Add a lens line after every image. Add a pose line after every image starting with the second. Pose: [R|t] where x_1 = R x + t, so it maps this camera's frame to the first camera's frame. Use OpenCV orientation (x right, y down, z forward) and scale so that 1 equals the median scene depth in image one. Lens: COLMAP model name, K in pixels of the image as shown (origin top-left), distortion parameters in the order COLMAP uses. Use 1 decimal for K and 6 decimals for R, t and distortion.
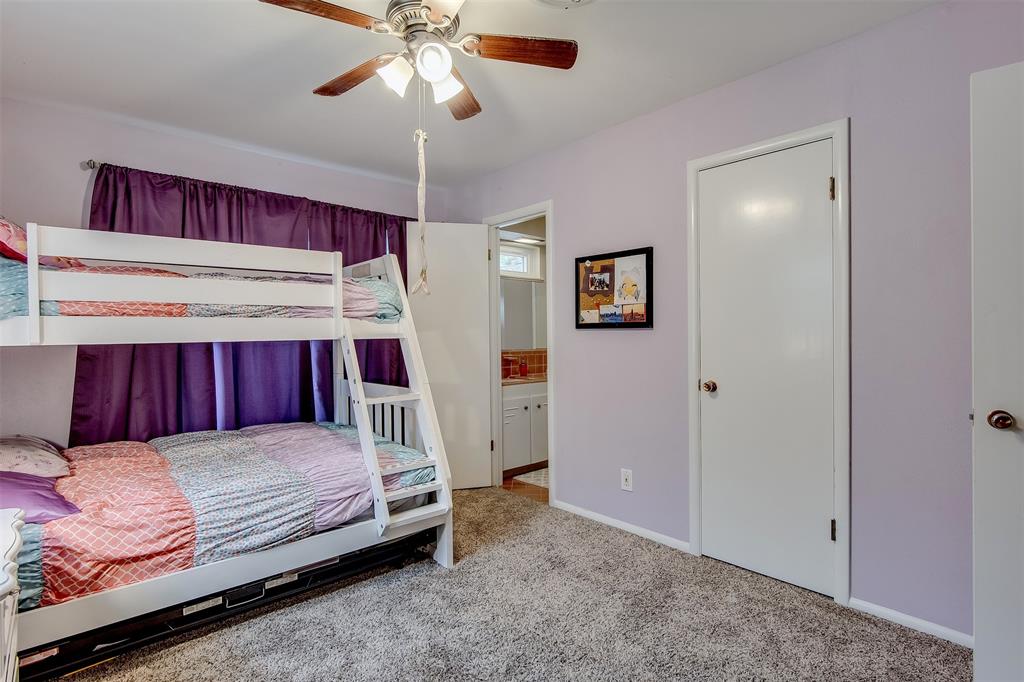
lens RADIAL K [[493.2, 0, 514.5], [0, 493.2, 338.4], [0, 0, 1]] dist [-0.003684, -0.000835]
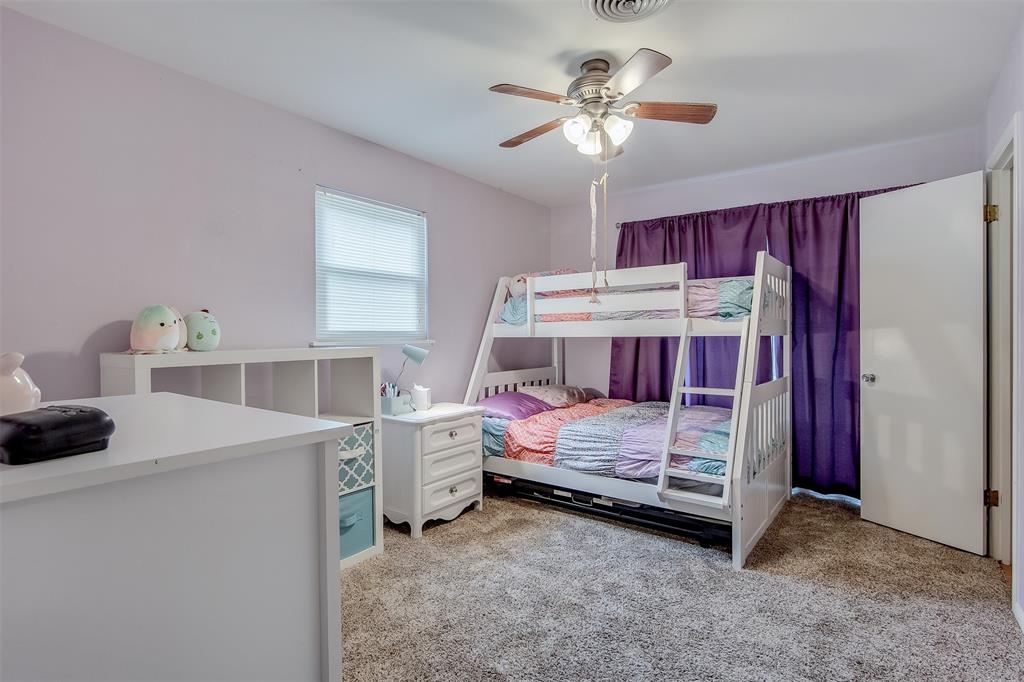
lens RADIAL K [[493.2, 0, 513.6], [0, 493.2, 339.8], [0, 0, 1]] dist [-0.003684, -0.000835]
pose [[0.221502, 0.020252, -0.974950, 0.786228], [-0.005755, 0.999794, 0.019461, -0.011431], [0.975143, 0.001301, 0.221572, 0.375823]]
